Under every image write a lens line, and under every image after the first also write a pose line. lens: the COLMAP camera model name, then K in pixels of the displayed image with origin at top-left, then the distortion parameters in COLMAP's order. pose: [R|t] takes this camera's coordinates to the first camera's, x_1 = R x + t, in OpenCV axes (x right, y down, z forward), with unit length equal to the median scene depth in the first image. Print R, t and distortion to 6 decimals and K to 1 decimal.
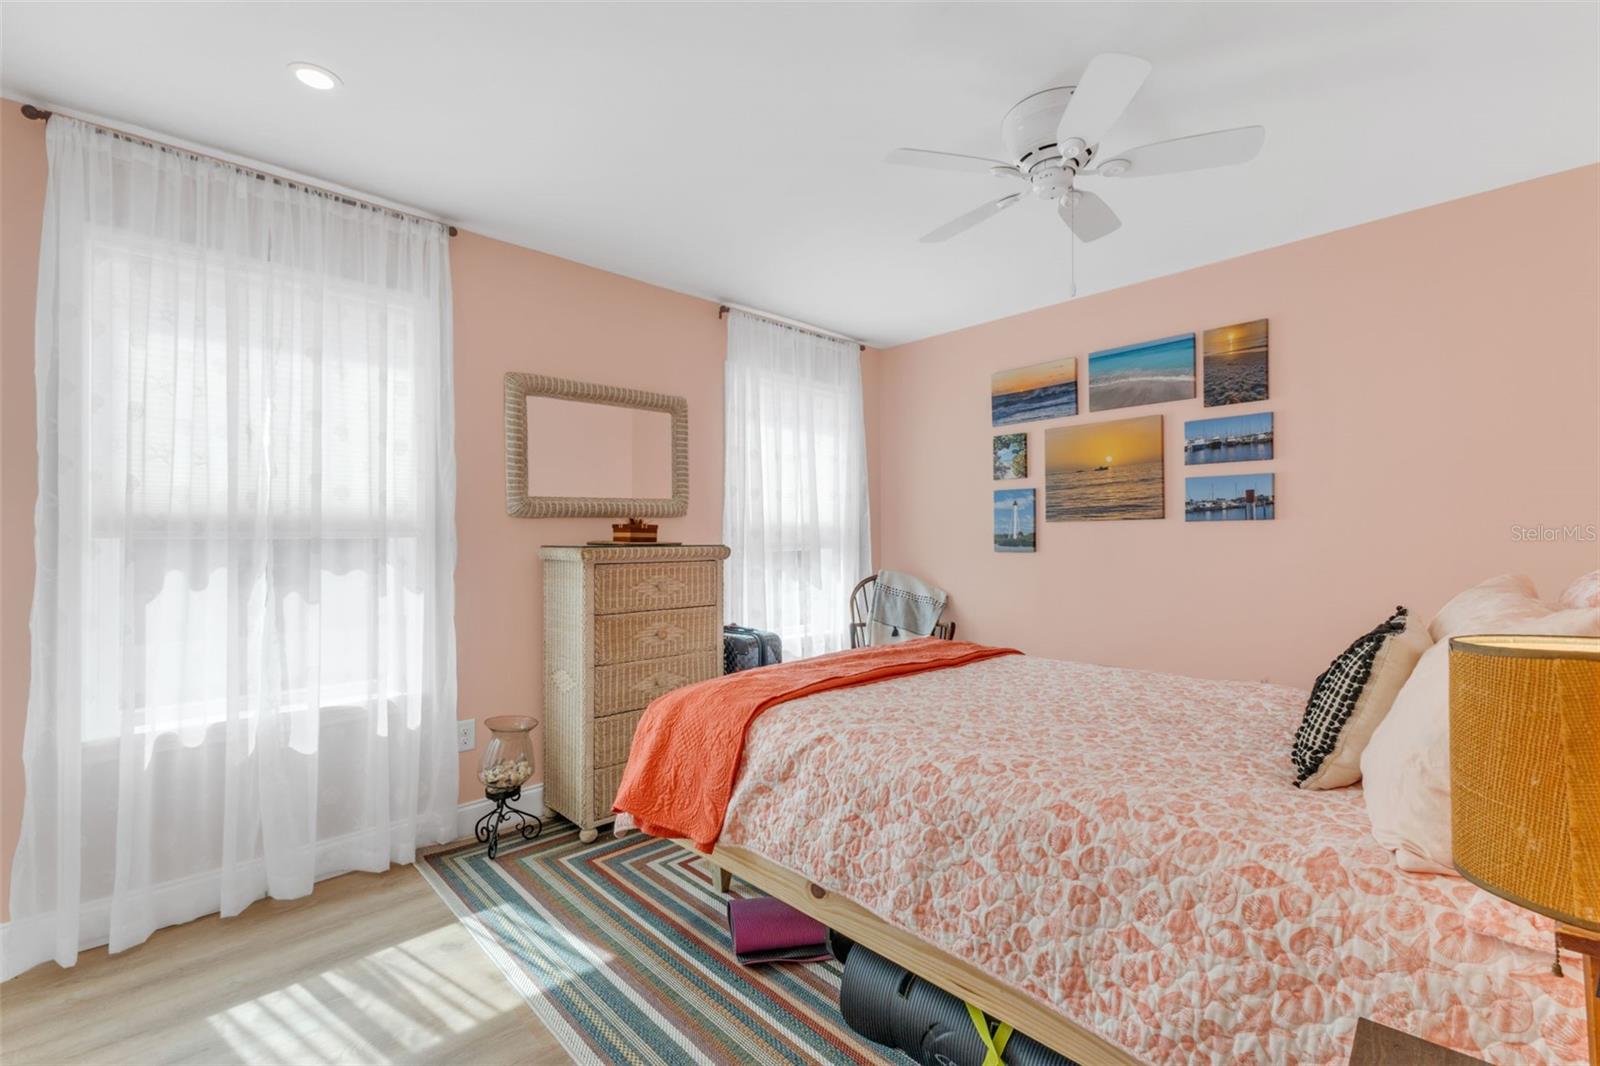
lens RADIAL K [[703.3, 0, 798.8], [0, 703.3, 532.0], [0, 0, 1]] dist [0.011943, 0.000593]
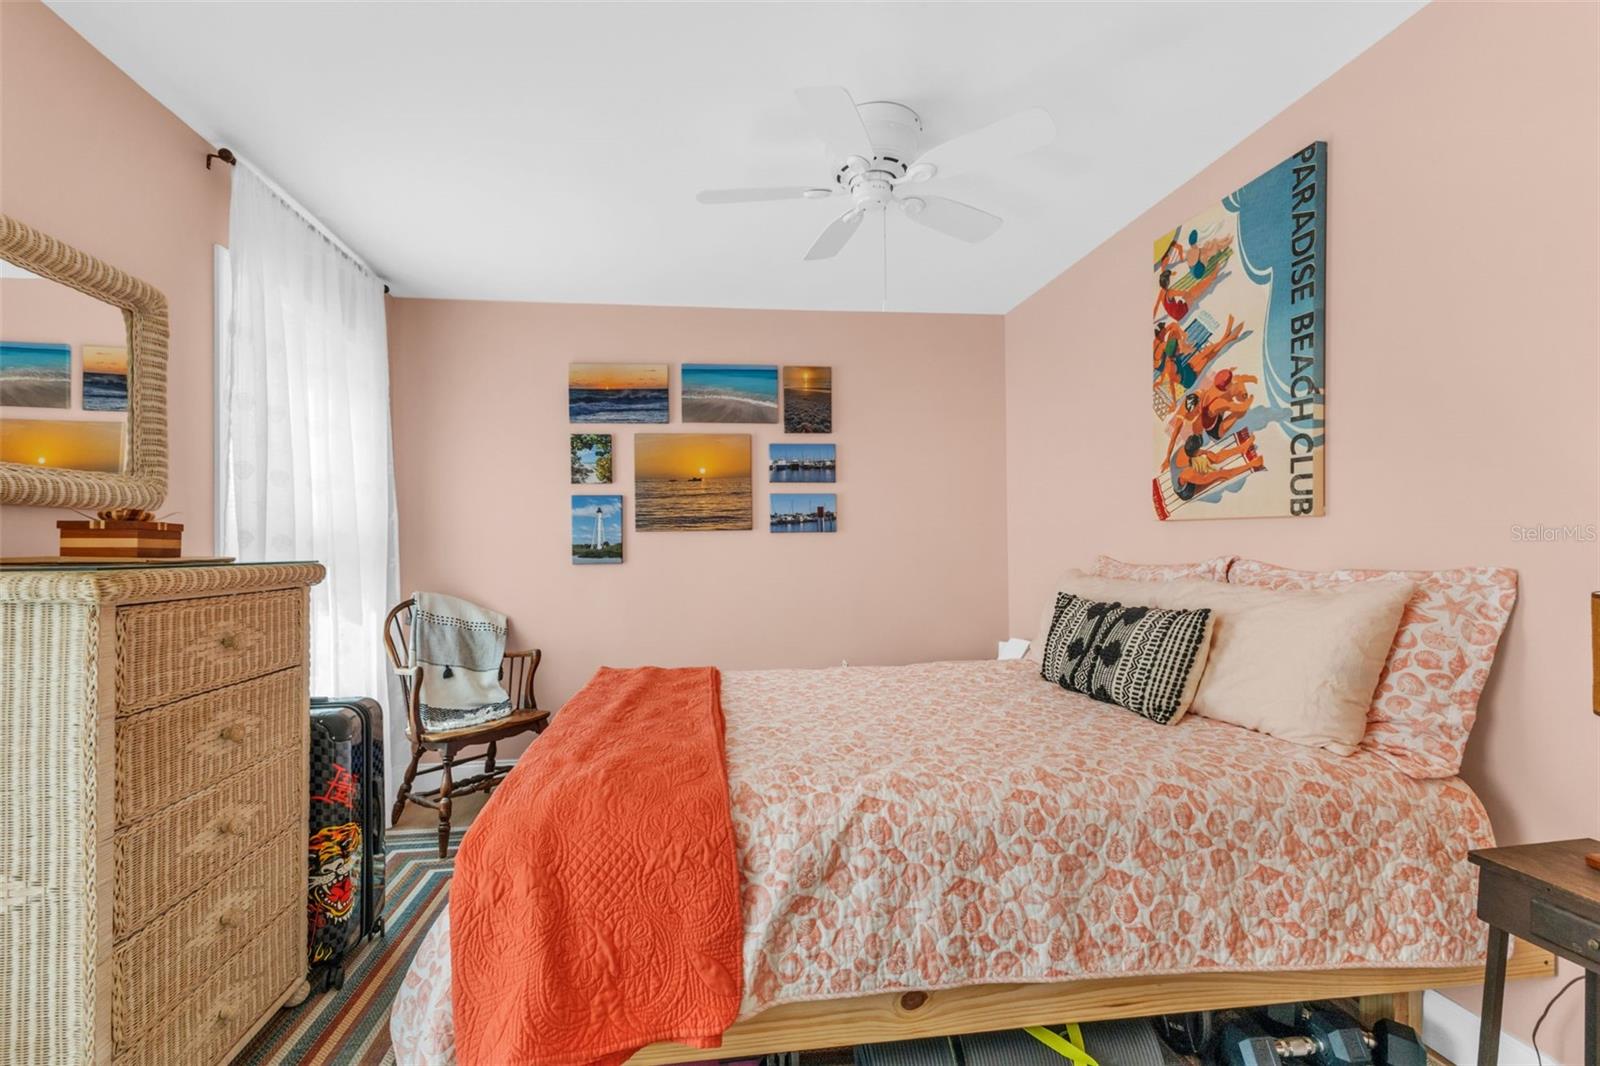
lens RADIAL K [[703.3, 0, 793.3], [0, 703.3, 537.8], [0, 0, 1]] dist [0.011943, 0.000593]
pose [[0.597932, 0.008094, 0.801506, -0.398755], [0.000814, 0.999942, -0.010706, 0.006598], [-0.801546, 0.007053, 0.597891, 0.376256]]
